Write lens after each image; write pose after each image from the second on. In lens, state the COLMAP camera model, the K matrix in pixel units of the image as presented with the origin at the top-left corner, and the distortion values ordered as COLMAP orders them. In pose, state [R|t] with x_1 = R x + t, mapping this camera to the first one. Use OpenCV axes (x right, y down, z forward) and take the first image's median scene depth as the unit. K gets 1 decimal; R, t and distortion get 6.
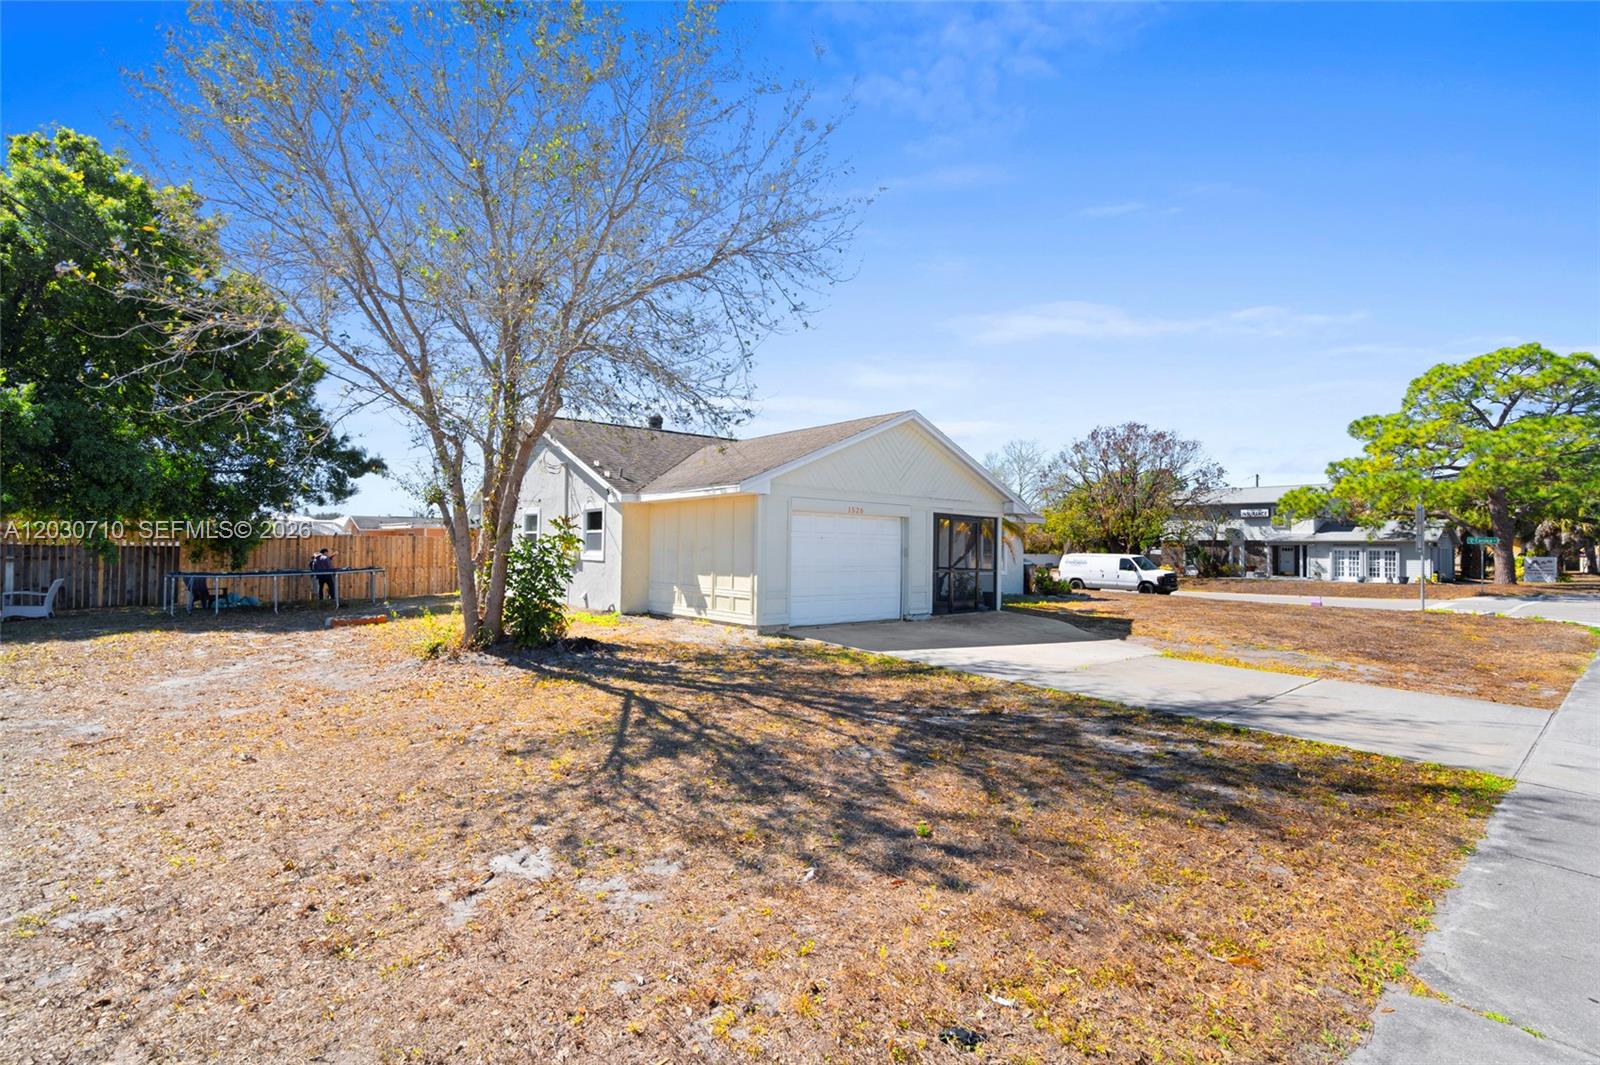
lens RADIAL K [[727.2, 0, 796.4], [0, 727.2, 529.3], [0, 0, 1]] dist [-0.013414, -0.000297]
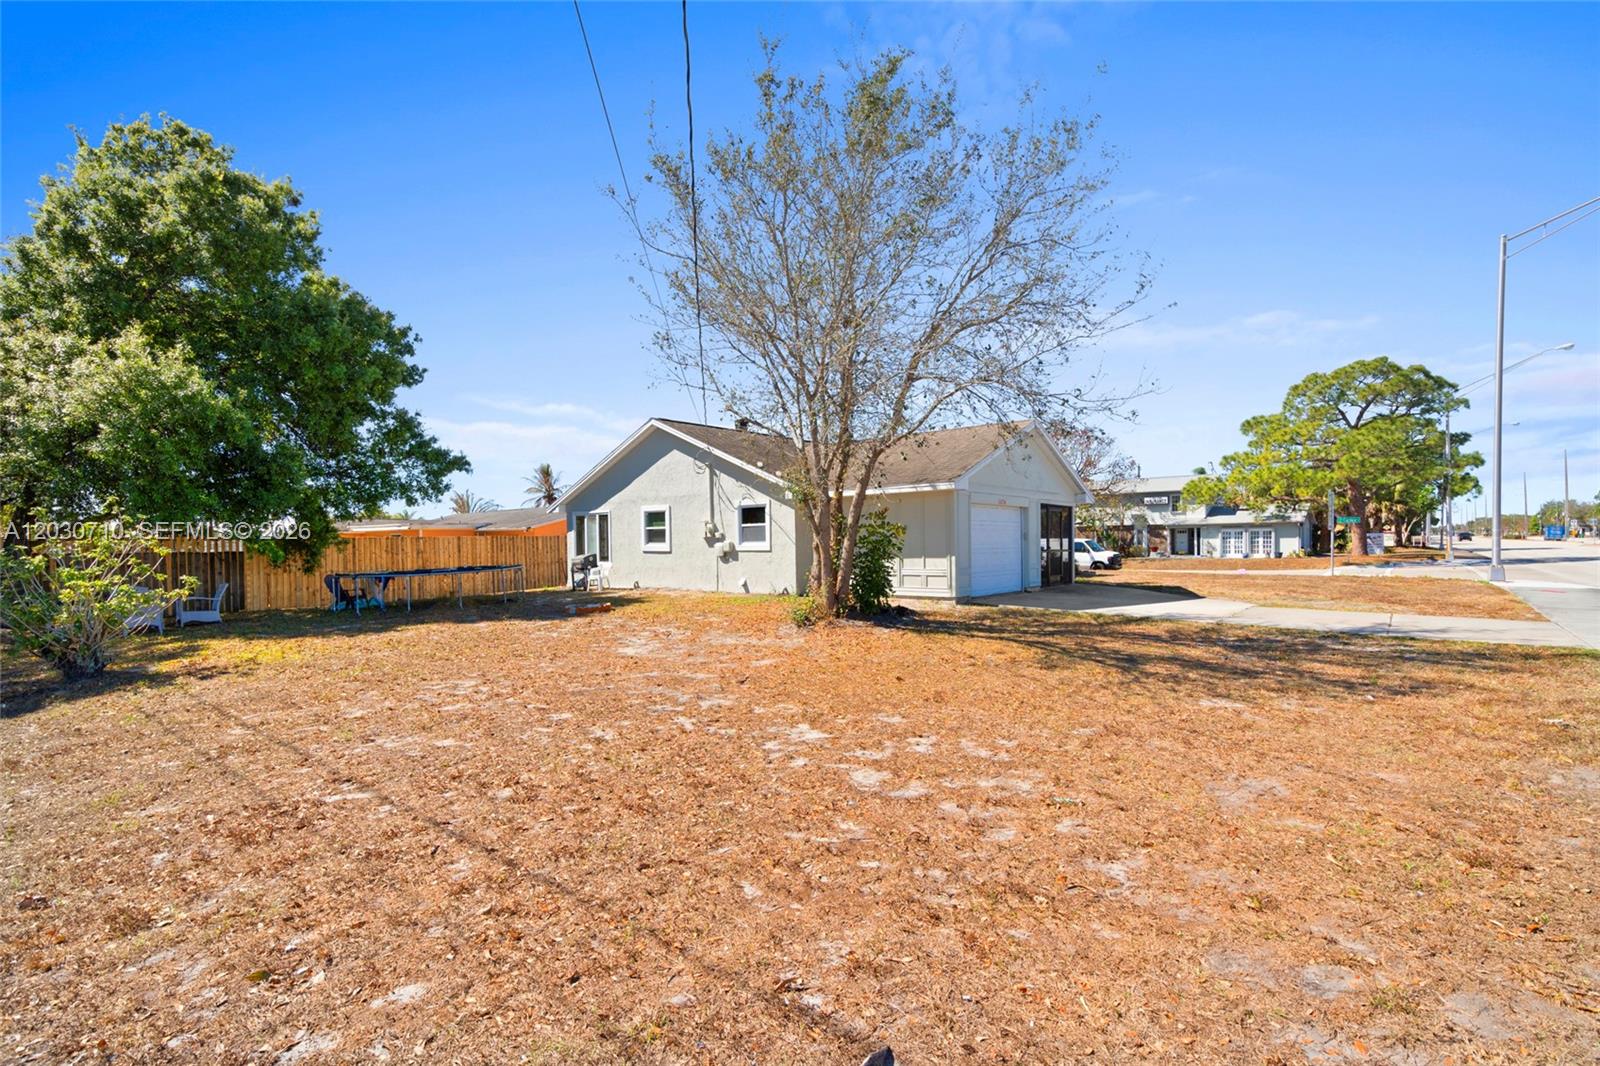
lens RADIAL K [[727.2, 0, 805.7], [0, 727.2, 542.5], [0, 0, 1]] dist [-0.013414, -0.000297]
pose [[0.985567, -0.025469, 0.167361, -0.139758], [0.021096, 0.999389, 0.027852, 0.000231], [-0.167968, -0.023920, 0.985502, -0.045301]]
